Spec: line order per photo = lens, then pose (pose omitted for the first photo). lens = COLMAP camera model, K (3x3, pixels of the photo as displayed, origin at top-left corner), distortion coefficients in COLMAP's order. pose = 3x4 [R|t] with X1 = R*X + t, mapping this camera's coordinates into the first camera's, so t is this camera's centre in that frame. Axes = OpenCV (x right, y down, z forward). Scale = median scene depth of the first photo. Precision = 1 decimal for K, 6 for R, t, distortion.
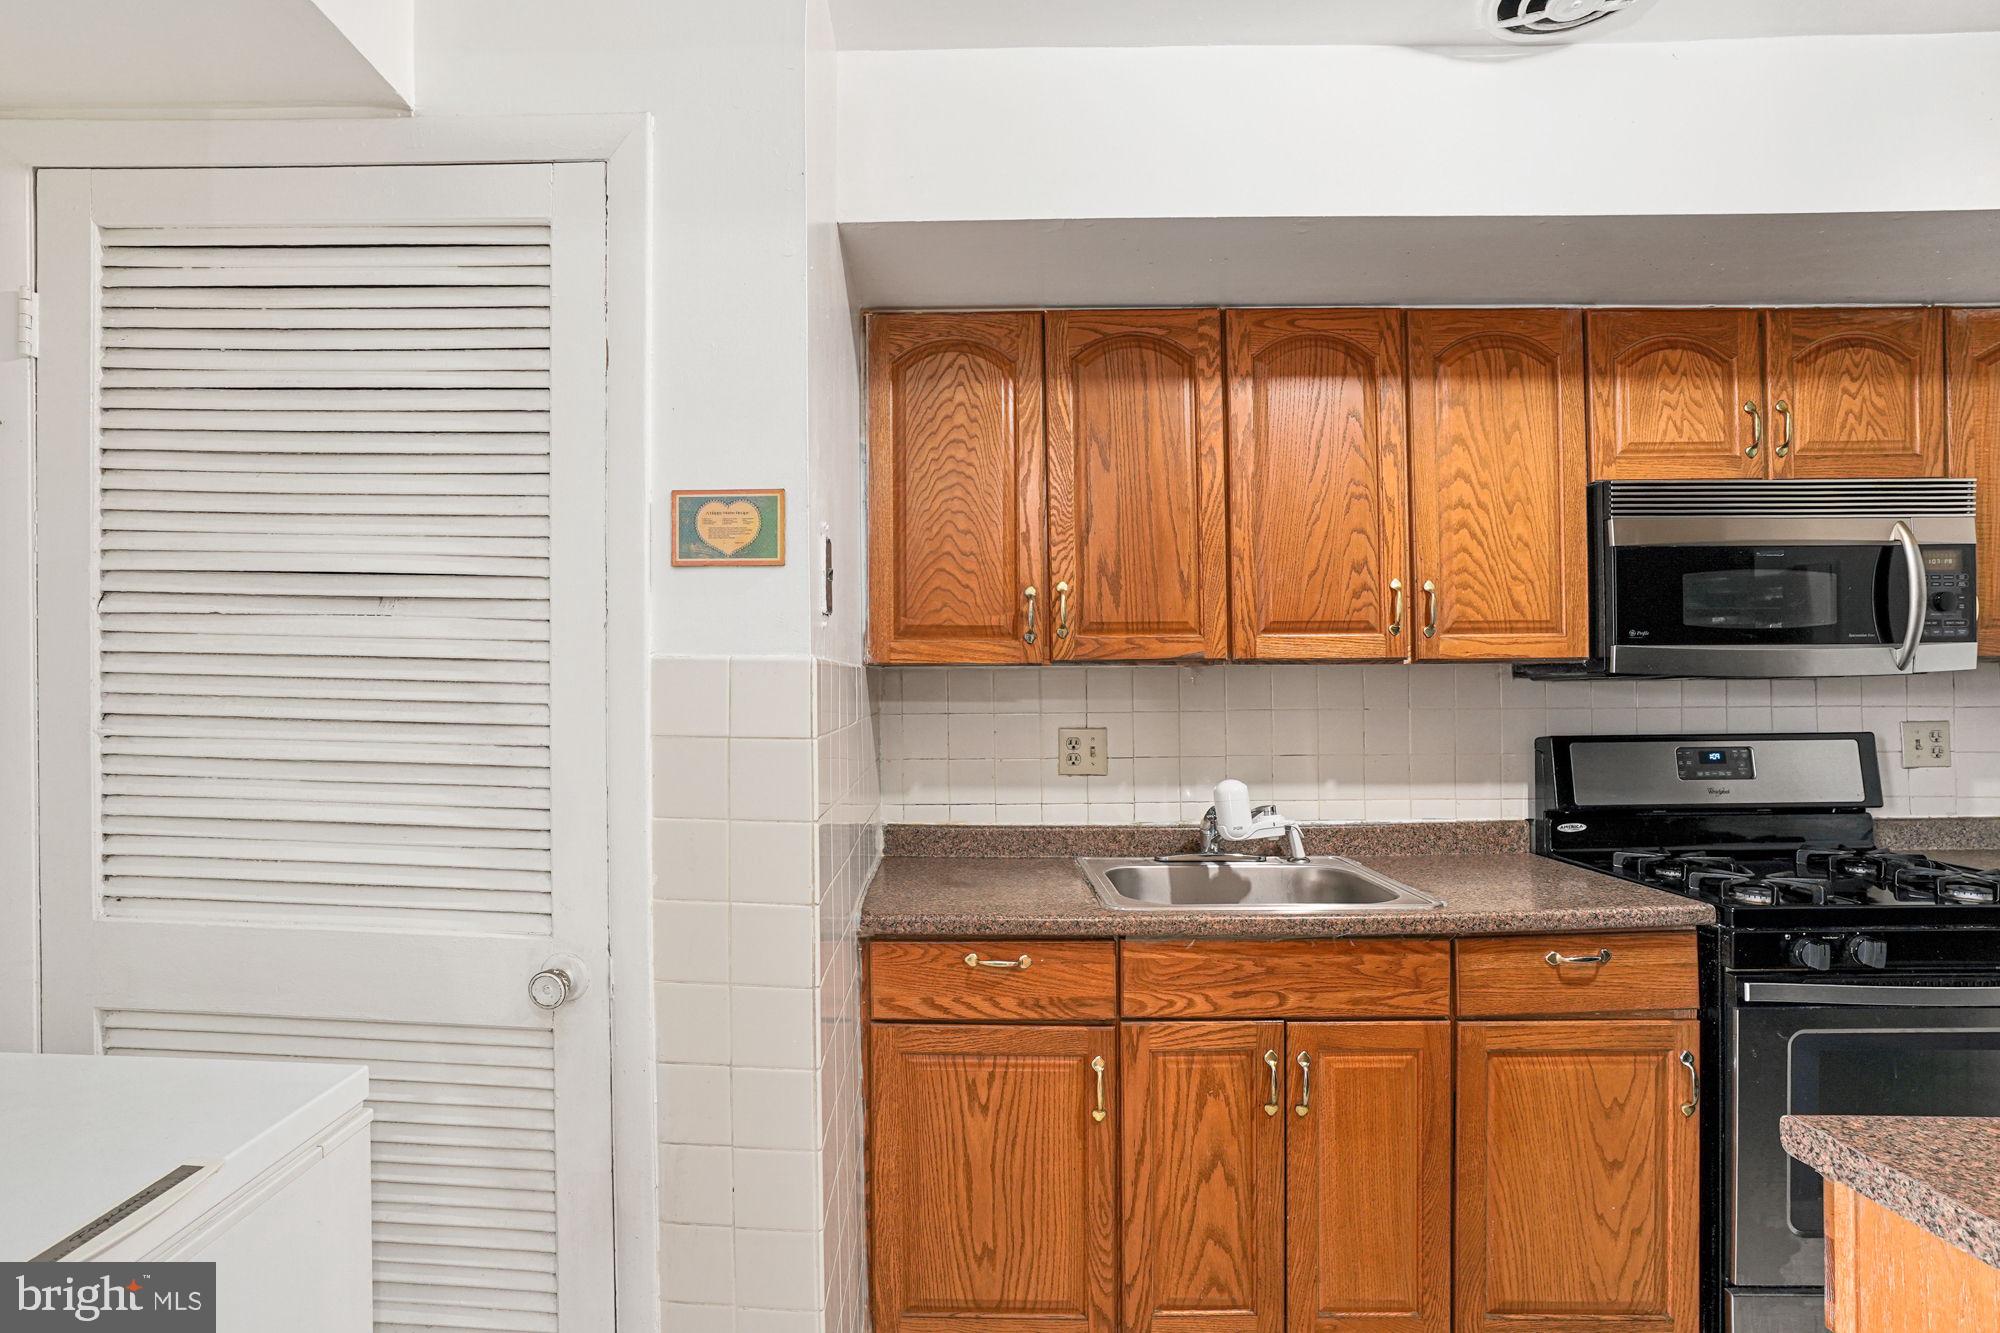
lens RADIAL K [[1032.8, 0, 911.0], [0, 1032.8, 671.6], [0, 0, 1]] dist [-0.056826, 0.021623]
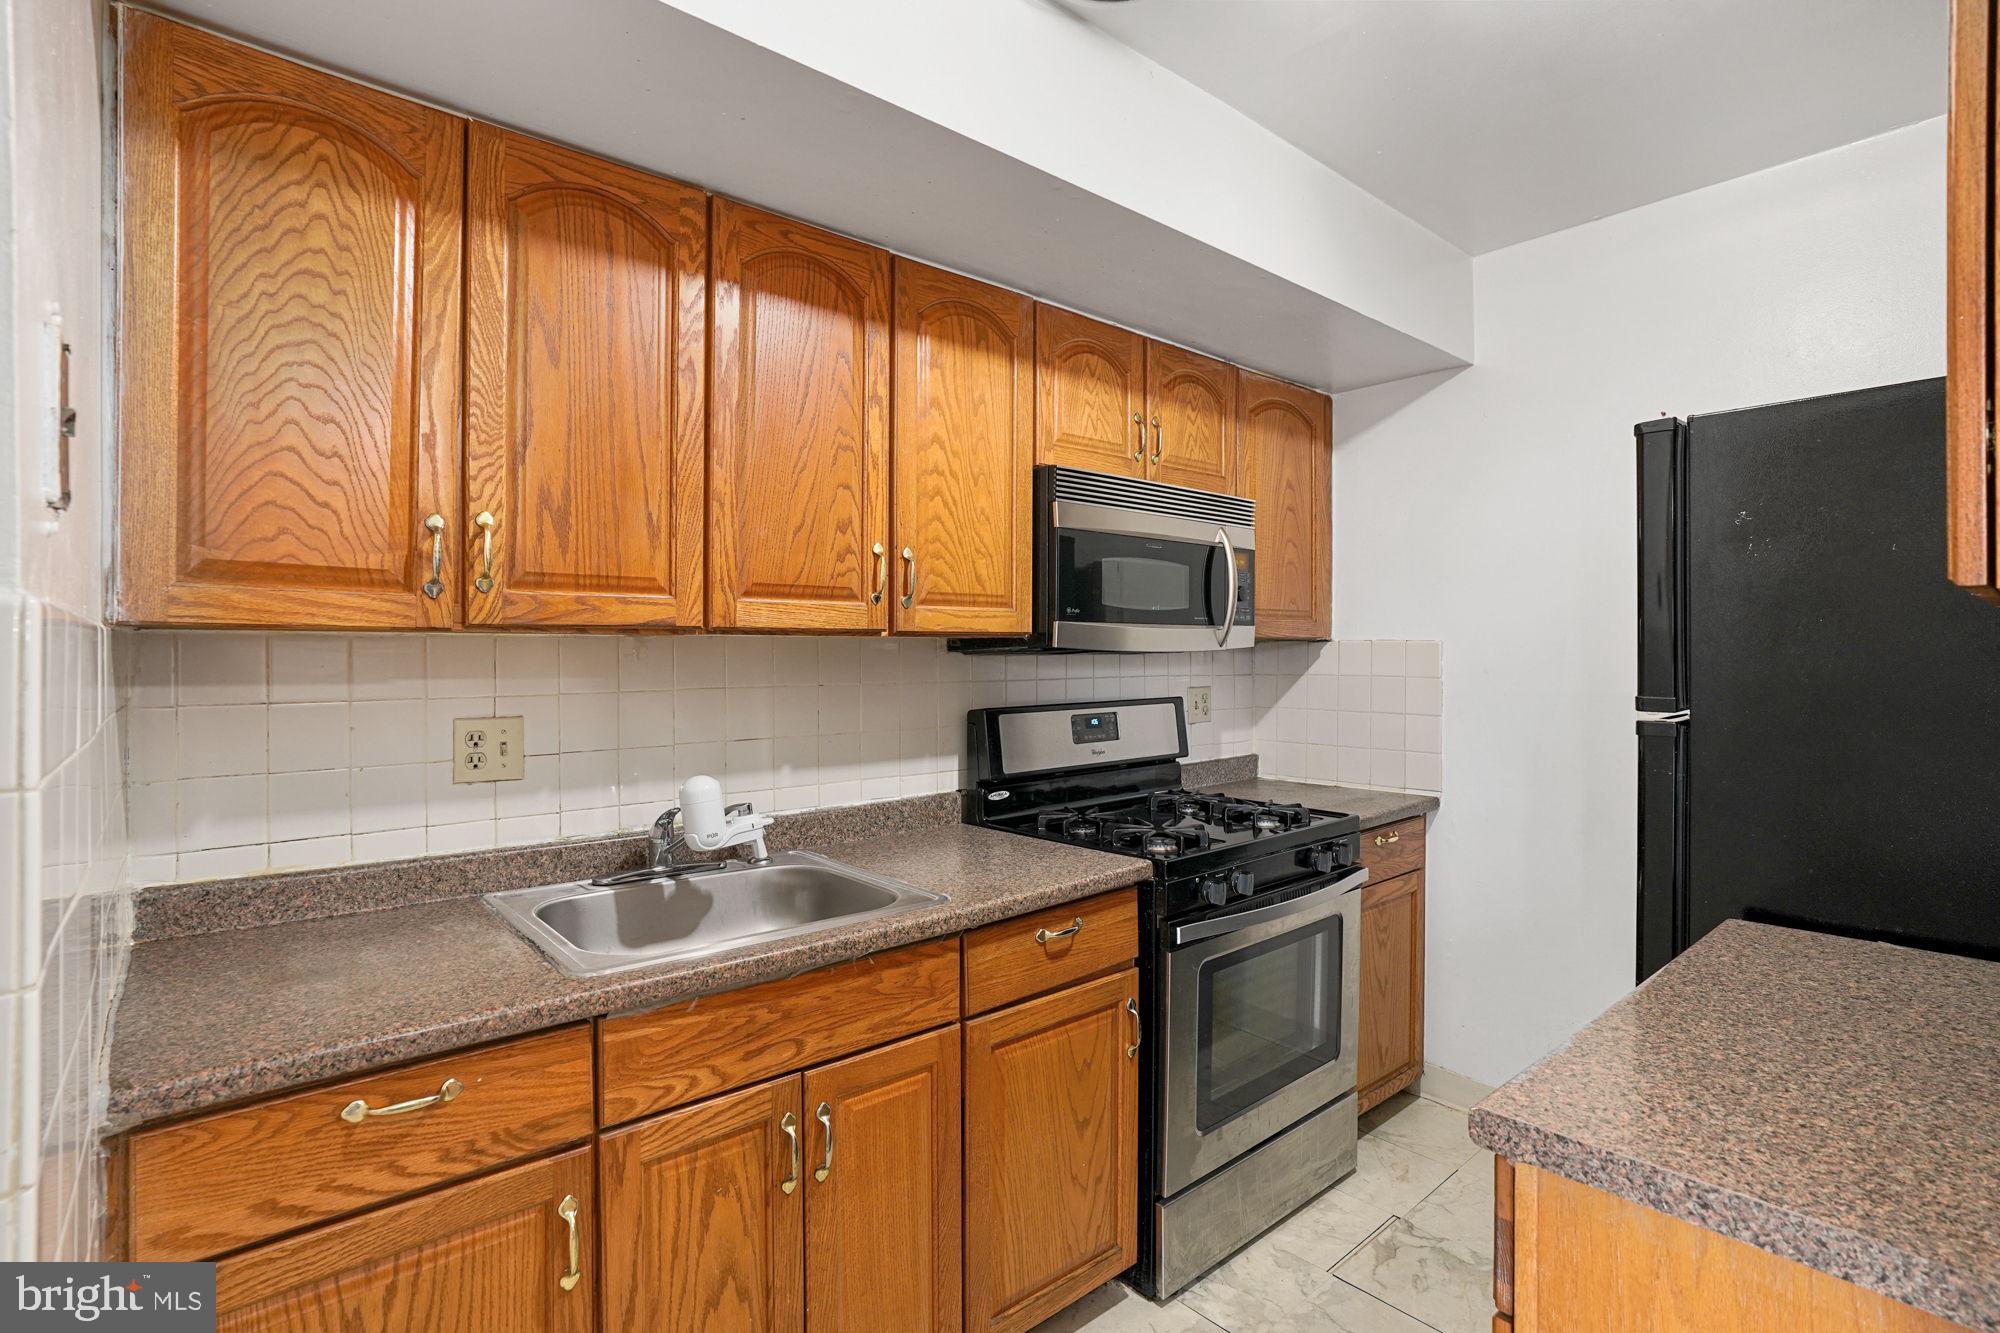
lens RADIAL K [[983.6, 0, 993.7], [0, 983.6, 639.1], [0, 0, 1]] dist [-0.056069, 0.032336]
pose [[0.734062, 0.012602, 0.678965, -0.046083], [-0.008341, 0.999920, -0.009541, 0.002628], [-0.679031, 0.001341, 0.734109, 0.283172]]
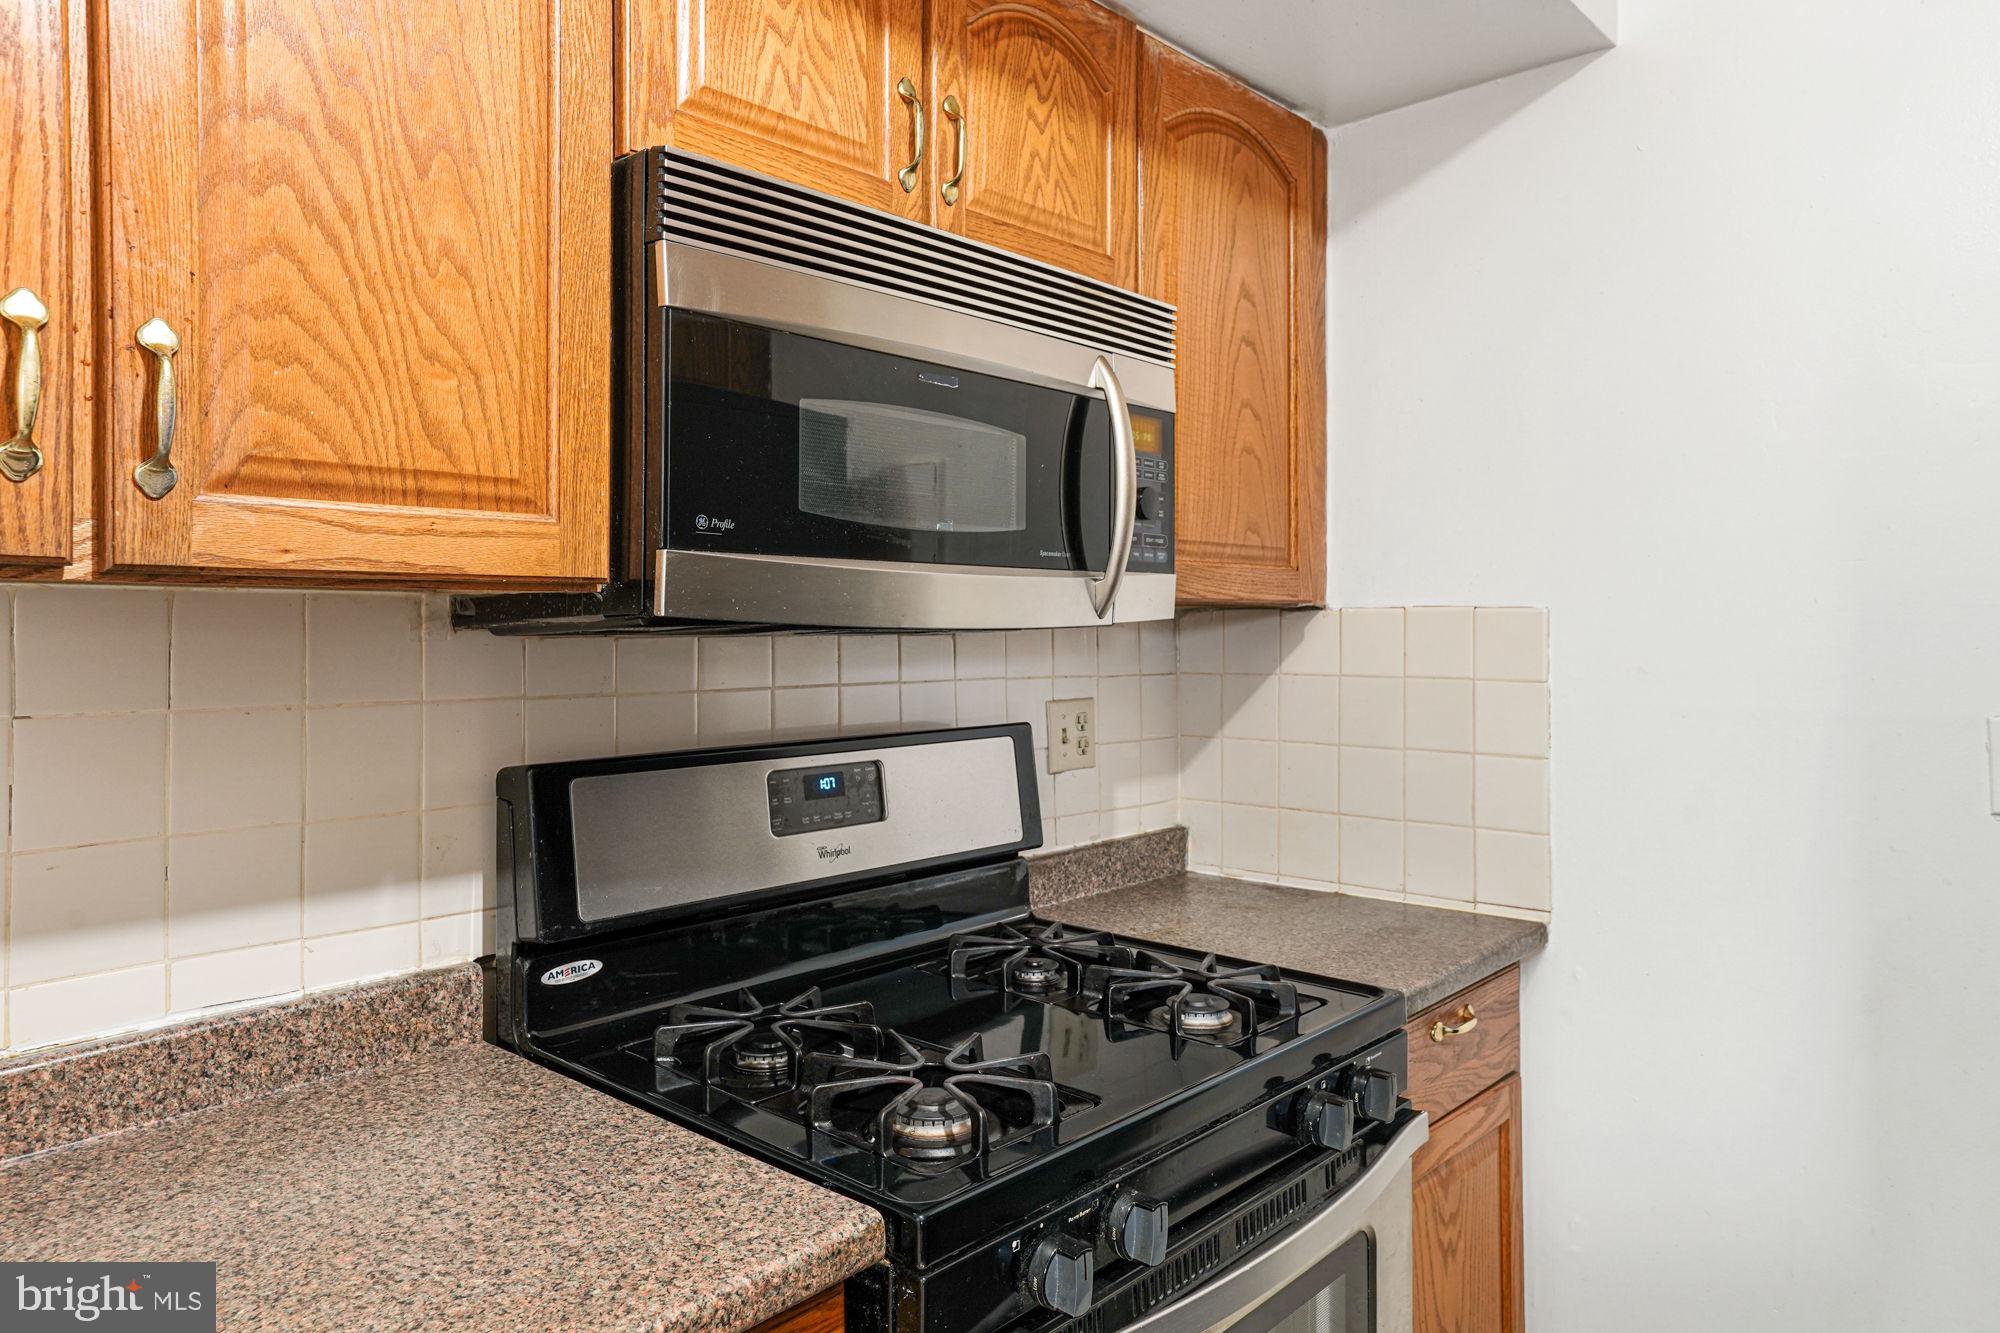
lens RADIAL K [[1330.0, 0, 973.7], [0, 1330.0, 593.6], [0, 0, 1]] dist [-0.001252, 0.033995]
pose [[0.663365, 0.025841, 0.747849, 0.367240], [-0.007143, 0.999577, -0.028203, 0.006139], [-0.748261, 0.013367, 0.663269, 0.533991]]
